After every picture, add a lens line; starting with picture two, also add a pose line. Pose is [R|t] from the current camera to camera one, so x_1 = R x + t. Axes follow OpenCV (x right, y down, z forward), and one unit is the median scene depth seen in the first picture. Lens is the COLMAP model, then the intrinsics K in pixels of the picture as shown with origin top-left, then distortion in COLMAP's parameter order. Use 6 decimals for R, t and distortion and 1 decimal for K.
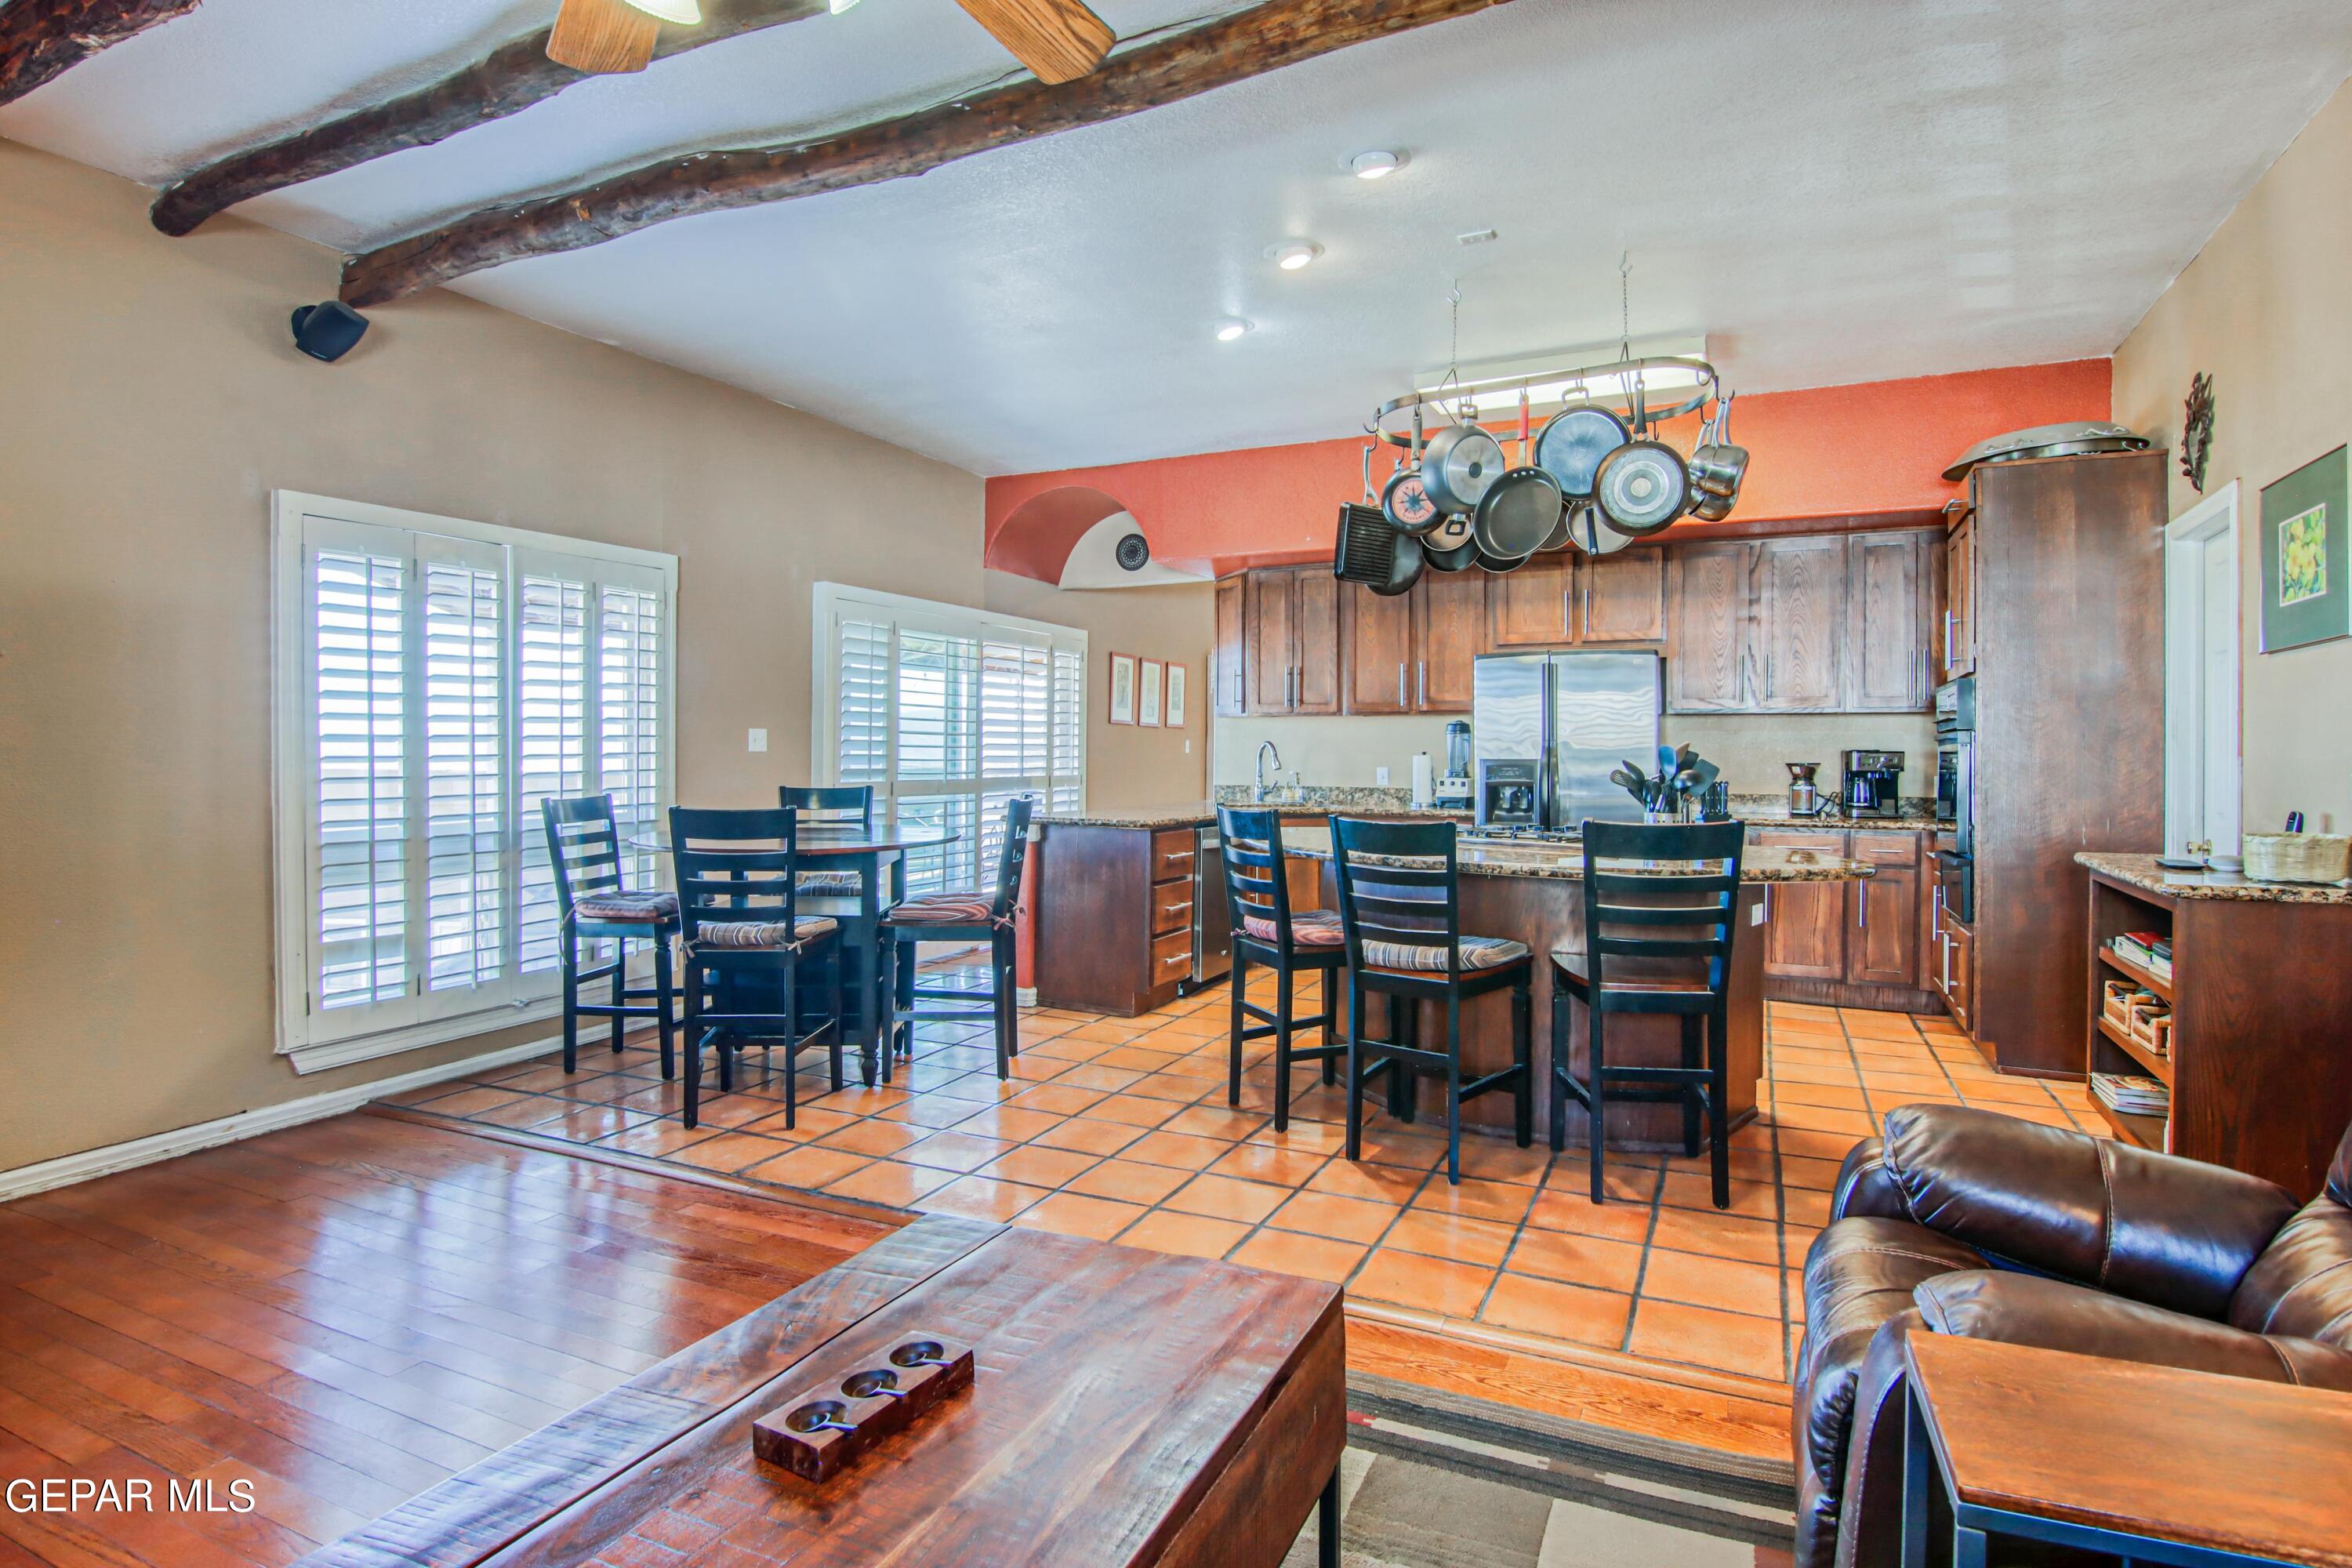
lens RADIAL K [[1224.5, 0, 1176.5], [0, 1224.5, 762.0], [0, 0, 1]] dist [-0.001128, -0.012080]
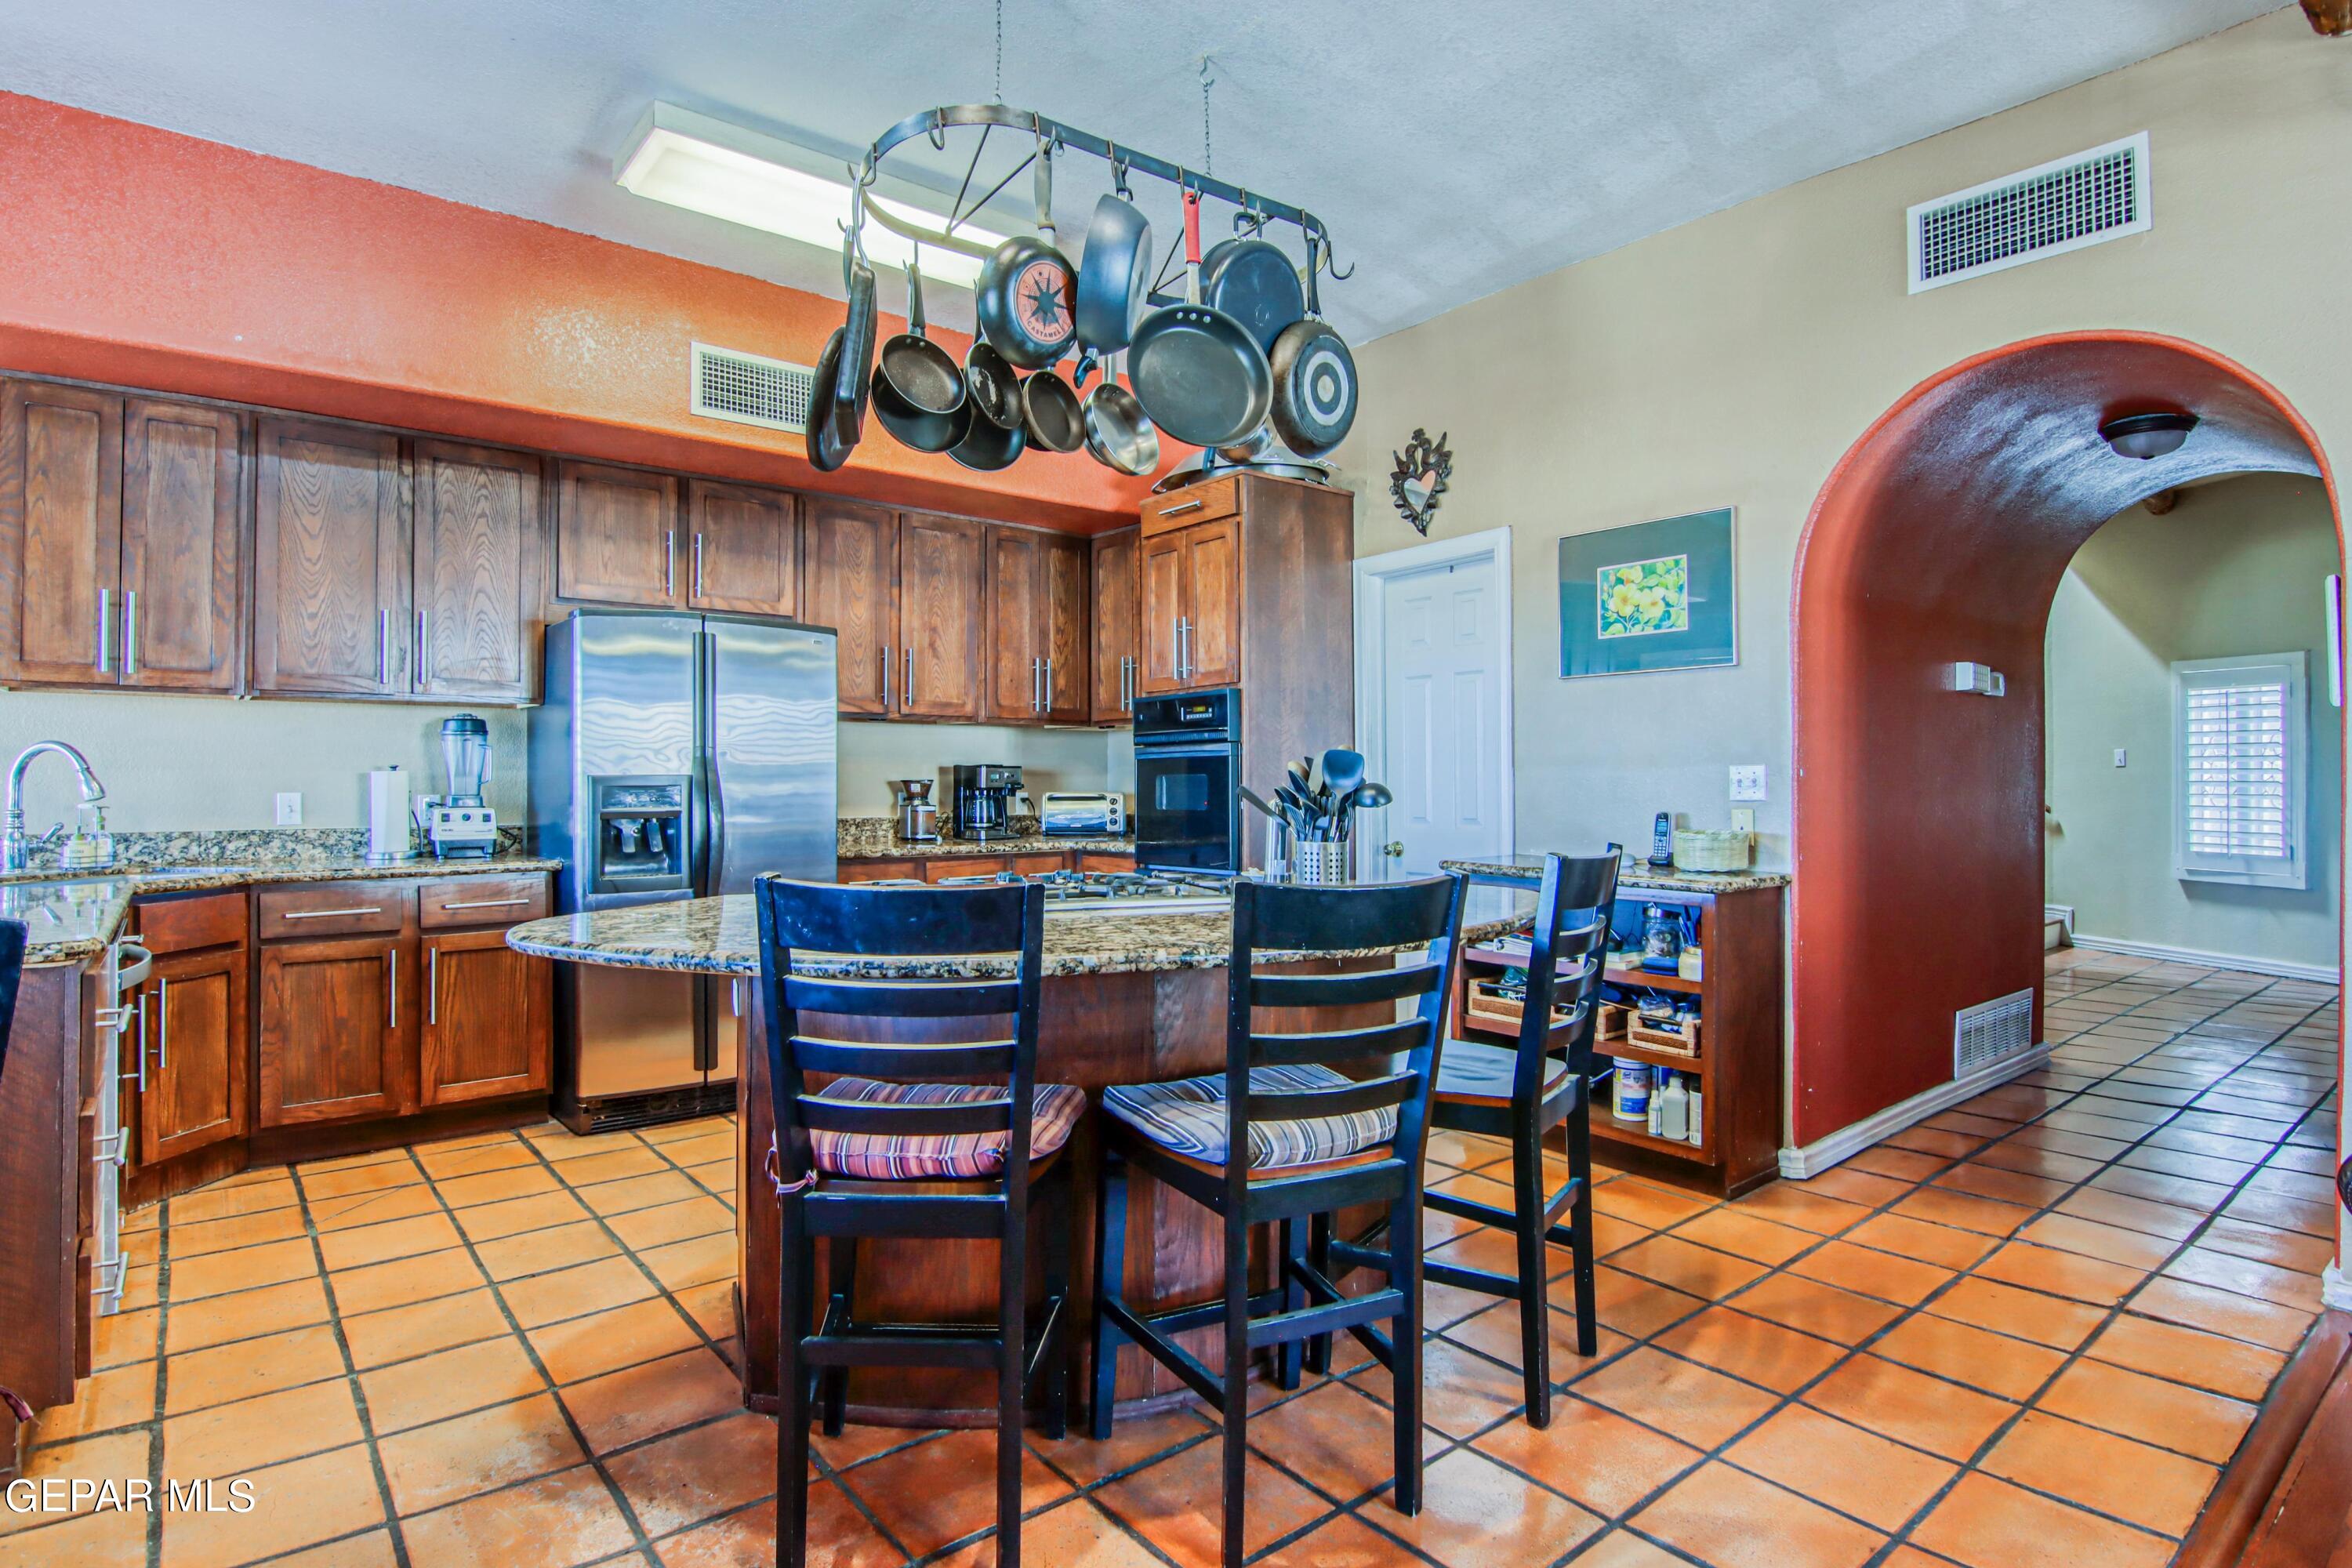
lens RADIAL K [[1214.5, 0, 1173.5], [0, 1214.5, 767.0], [0, 0, 1]] dist [-0.000561, -0.013639]
pose [[0.433739, 0.005723, 0.901020, -0.220455], [0.009615, 0.999894, -0.010979, 0.003391], [-0.900987, 0.013425, 0.433638, 0.575510]]
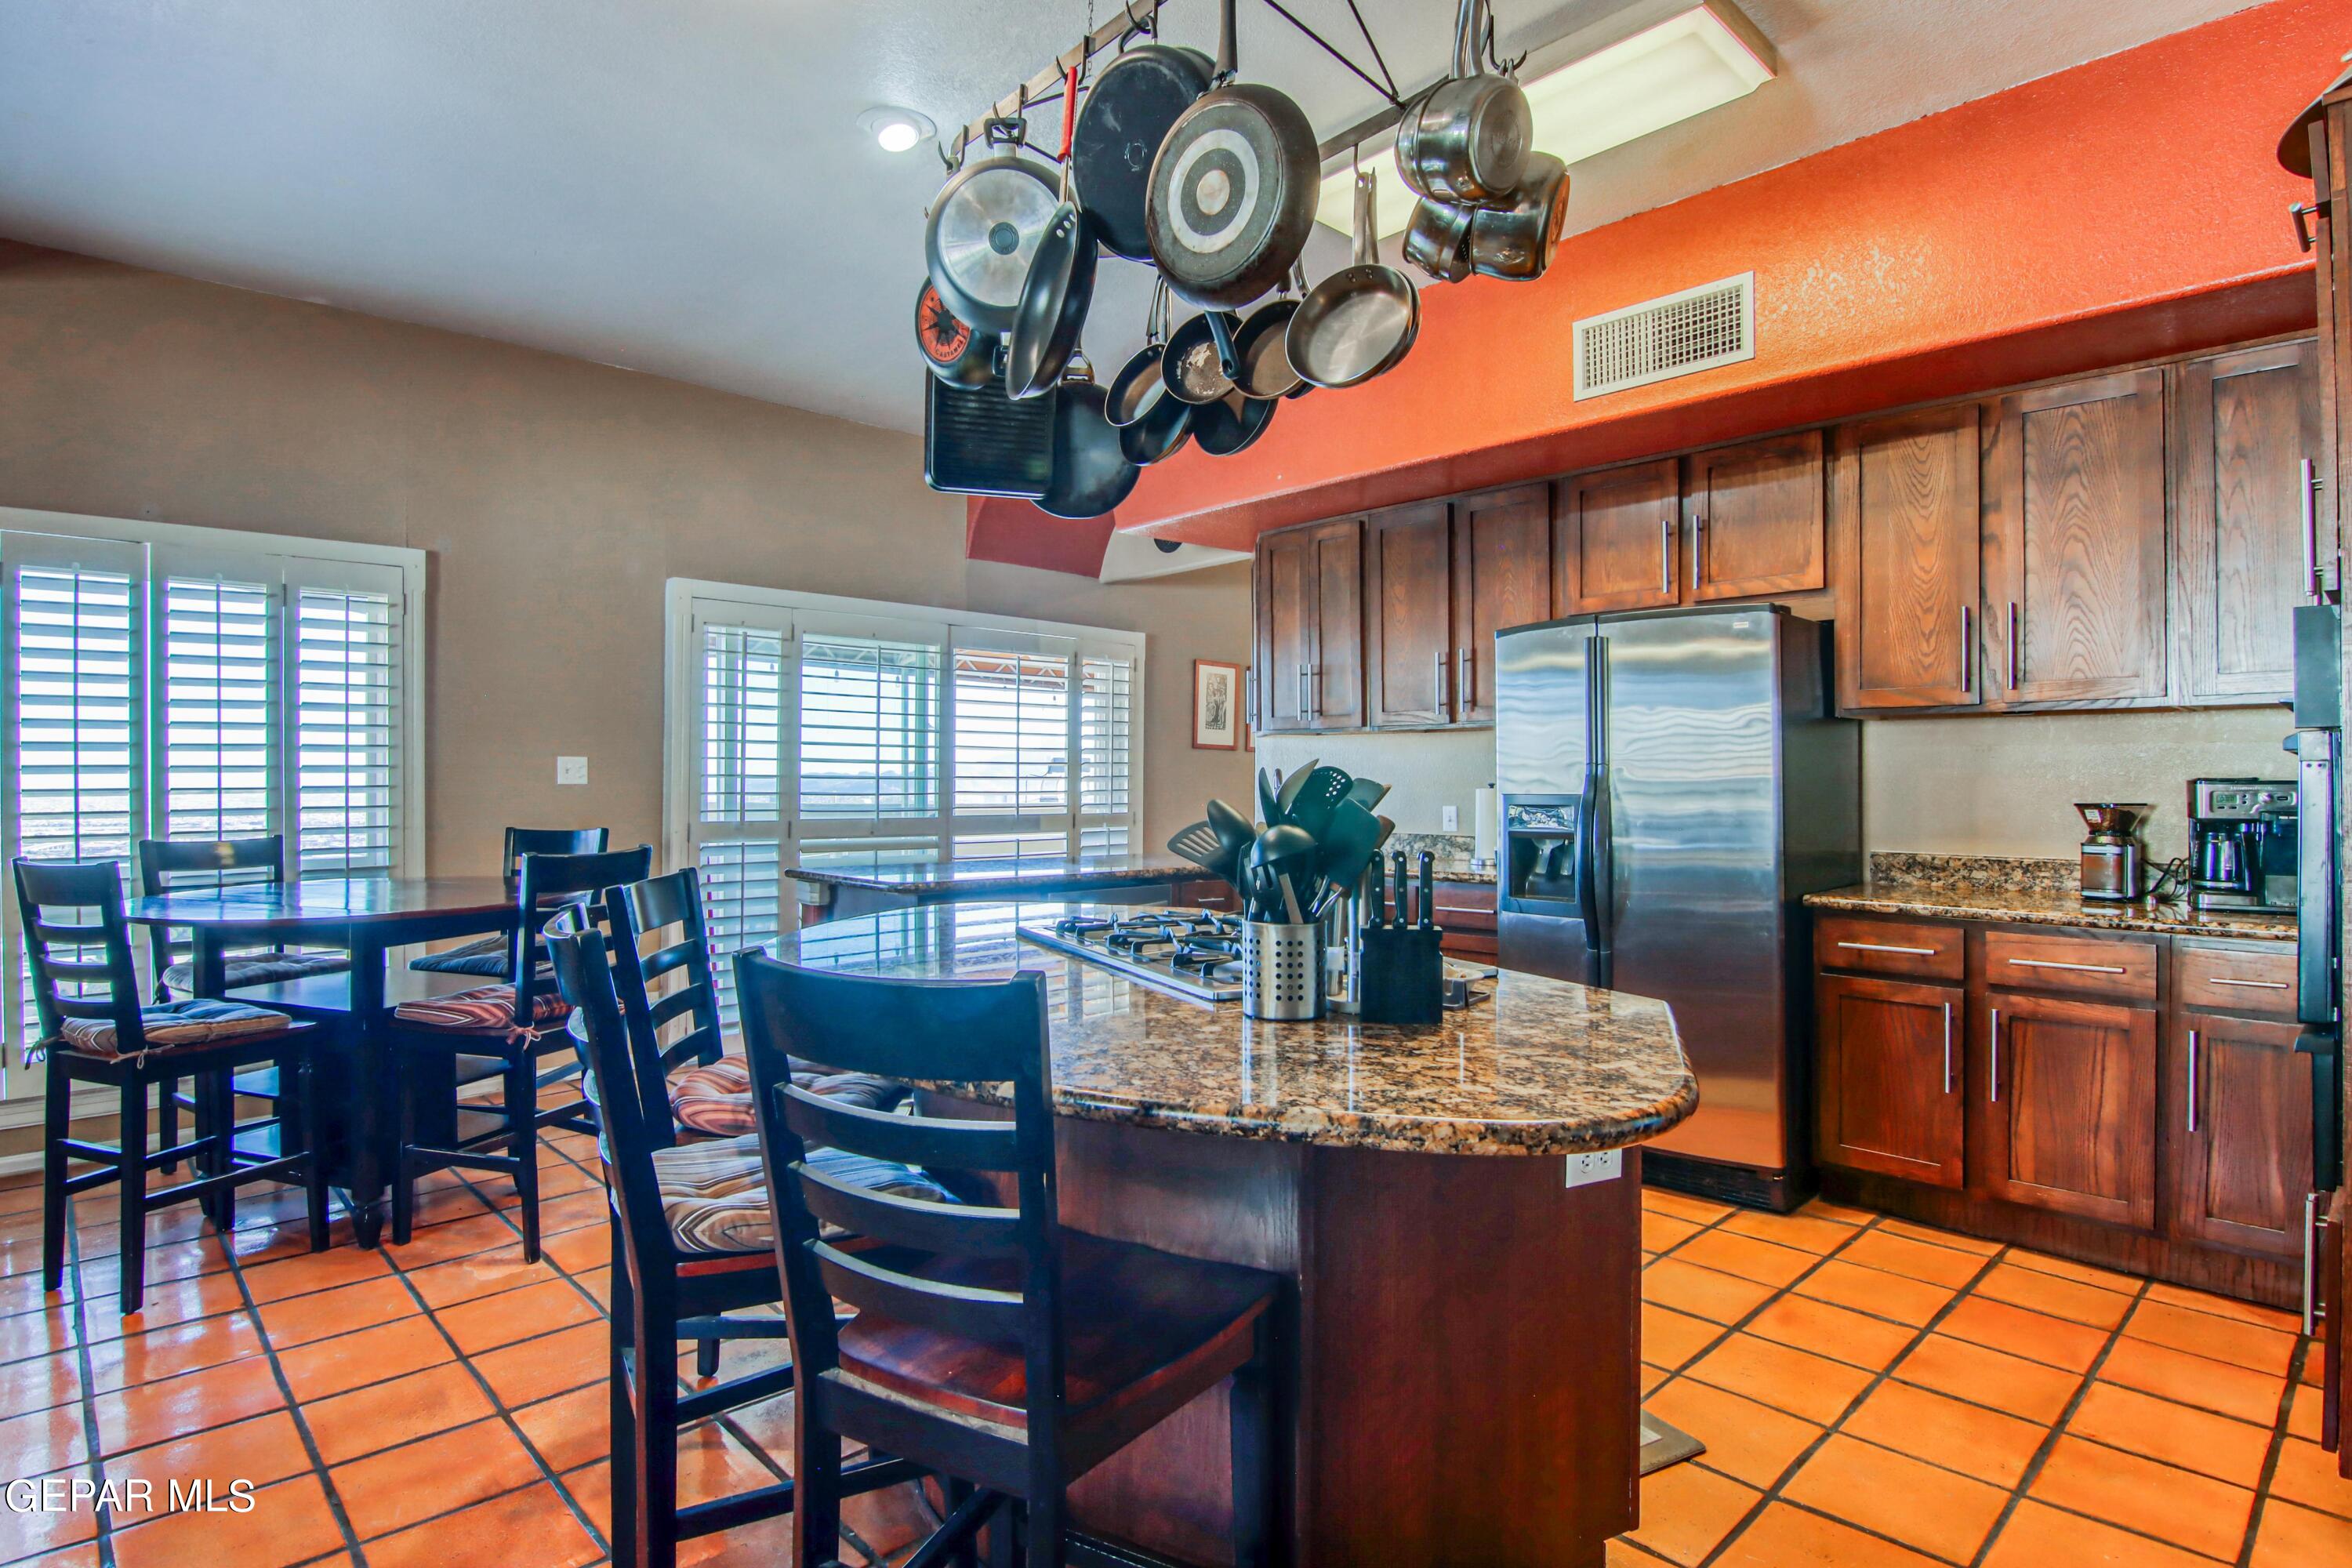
lens RADIAL K [[1219.8, 0, 1176.0], [0, 1219.8, 784.0], [0, 0, 1]] dist [-0.000796, -0.012387]
pose [[0.933157, -0.000952, -0.359467, 0.392403], [-0.001702, 0.999974, -0.007067, -0.003898], [0.359465, 0.007206, 0.933131, 0.433590]]
